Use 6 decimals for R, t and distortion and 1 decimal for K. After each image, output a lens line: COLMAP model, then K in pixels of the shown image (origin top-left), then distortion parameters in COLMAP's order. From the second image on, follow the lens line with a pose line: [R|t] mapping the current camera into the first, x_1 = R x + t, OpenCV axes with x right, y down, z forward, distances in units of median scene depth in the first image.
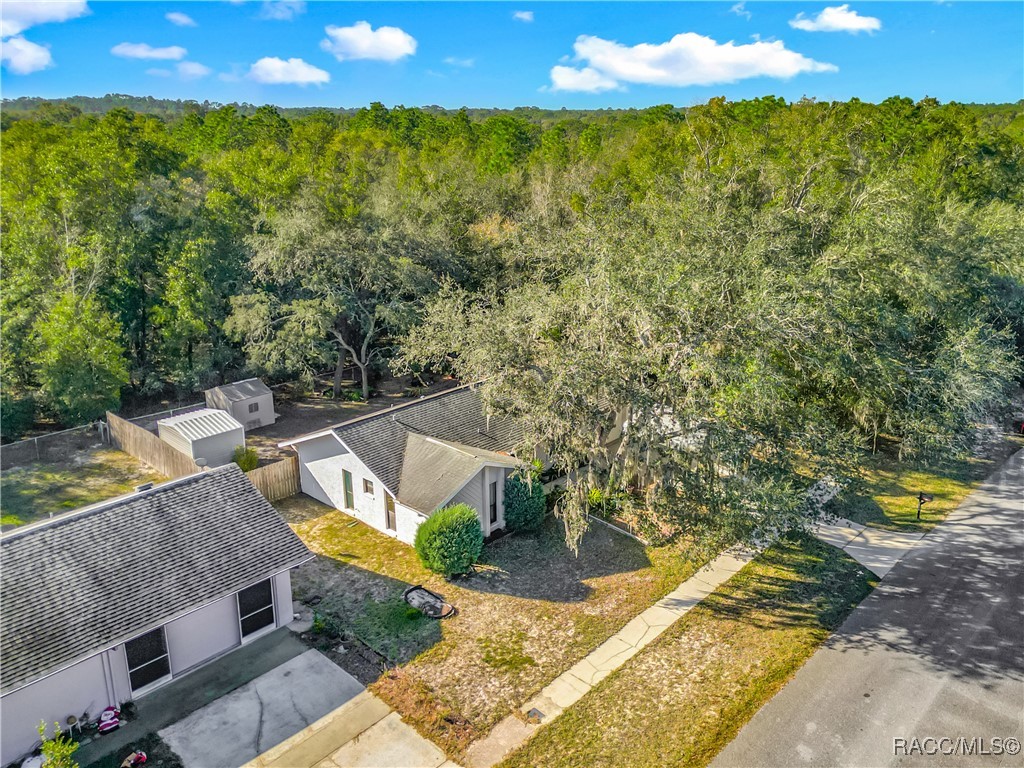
lens RADIAL K [[822.6, 0, 543.7], [0, 822.6, 389.9], [0, 0, 1]] dist [0.065952, -0.048960]
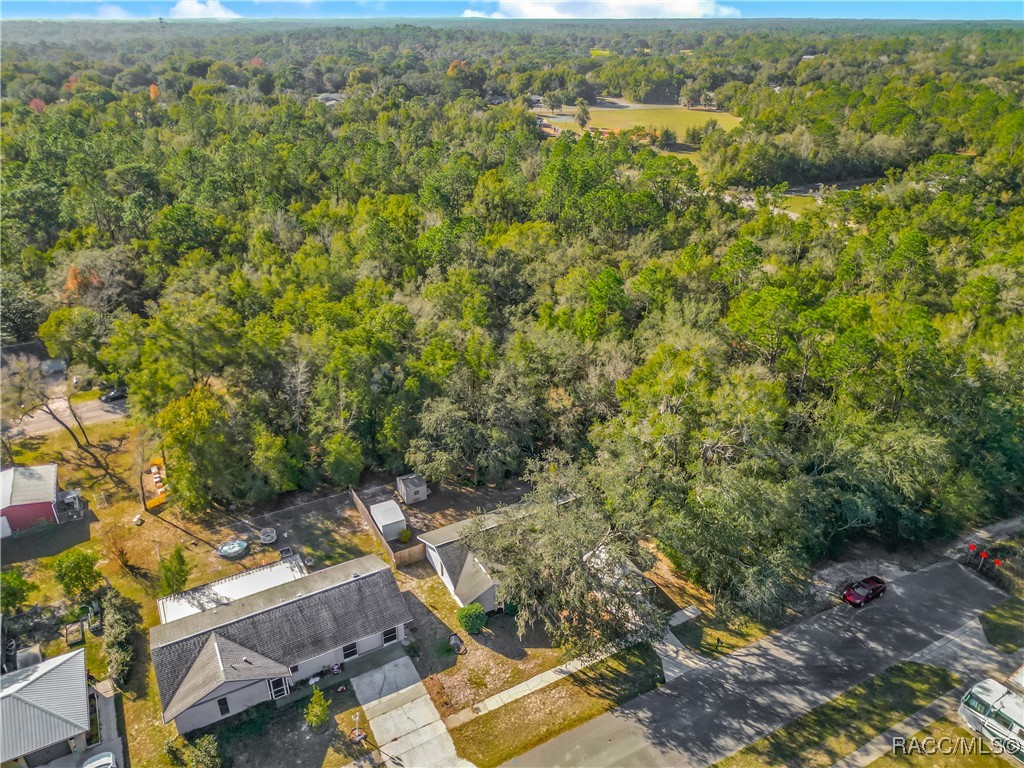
lens RADIAL K [[733.7, 0, 479.7], [0, 733.7, 381.3], [0, 0, 1]] dist [0.056421, -0.056291]
pose [[0.936083, 0.144909, -0.320547, 0.464125], [-0.099092, 0.982935, 0.154979, -0.772695], [0.337535, -0.113310, 0.934468, -0.826659]]
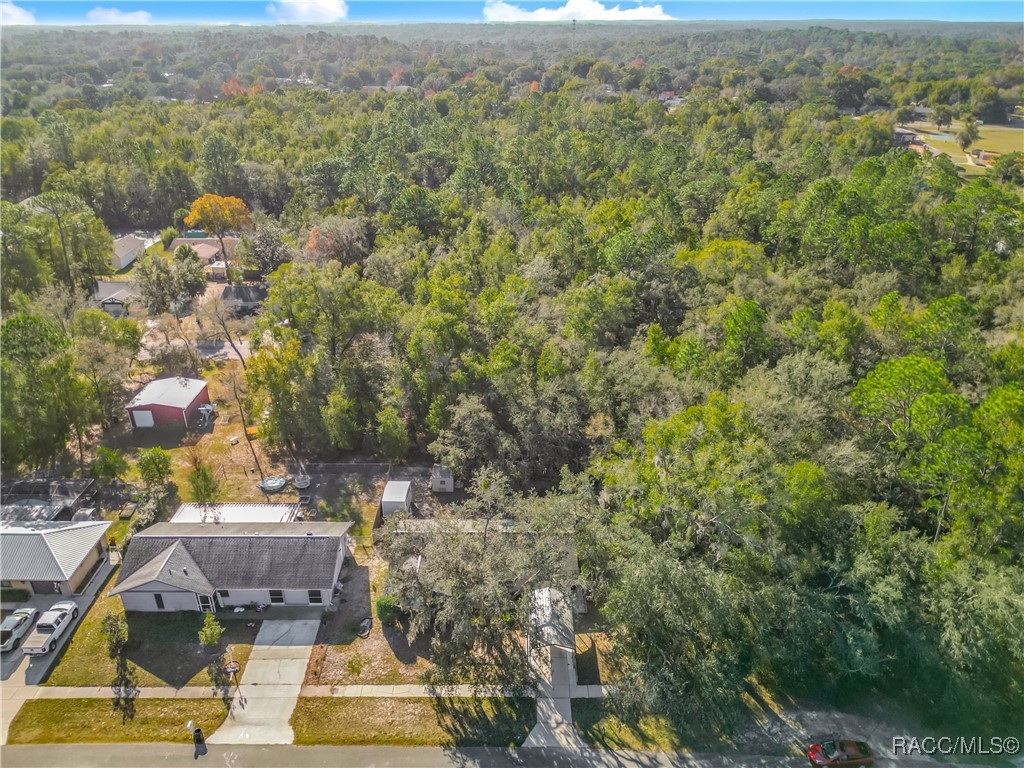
lens RADIAL K [[733.7, 0, 485.7], [0, 733.7, 375.0], [0, 0, 1]] dist [0.056421, -0.056291]
pose [[0.651115, 0.318883, -0.688739, 1.270123], [-0.230071, 0.947685, 0.221271, -0.947576], [0.723268, 0.014386, 0.690418, -0.241884]]
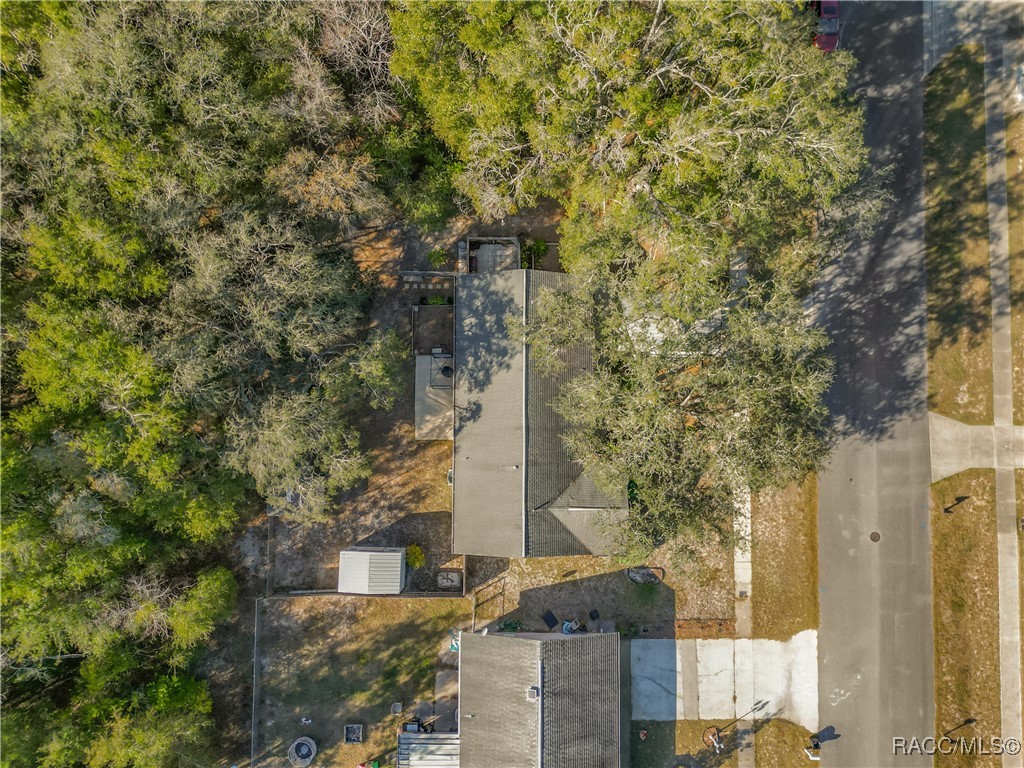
lens RADIAL K [[822.6, 0, 524.0], [0, 822.6, 408.7], [0, 0, 1]] dist [0.065952, -0.048960]
pose [[0.744145, -0.667737, 0.019360, -0.120990], [0.213062, 0.264710, 0.940496, -1.488669], [-0.633129, -0.695741, 0.339252, 0.758027]]
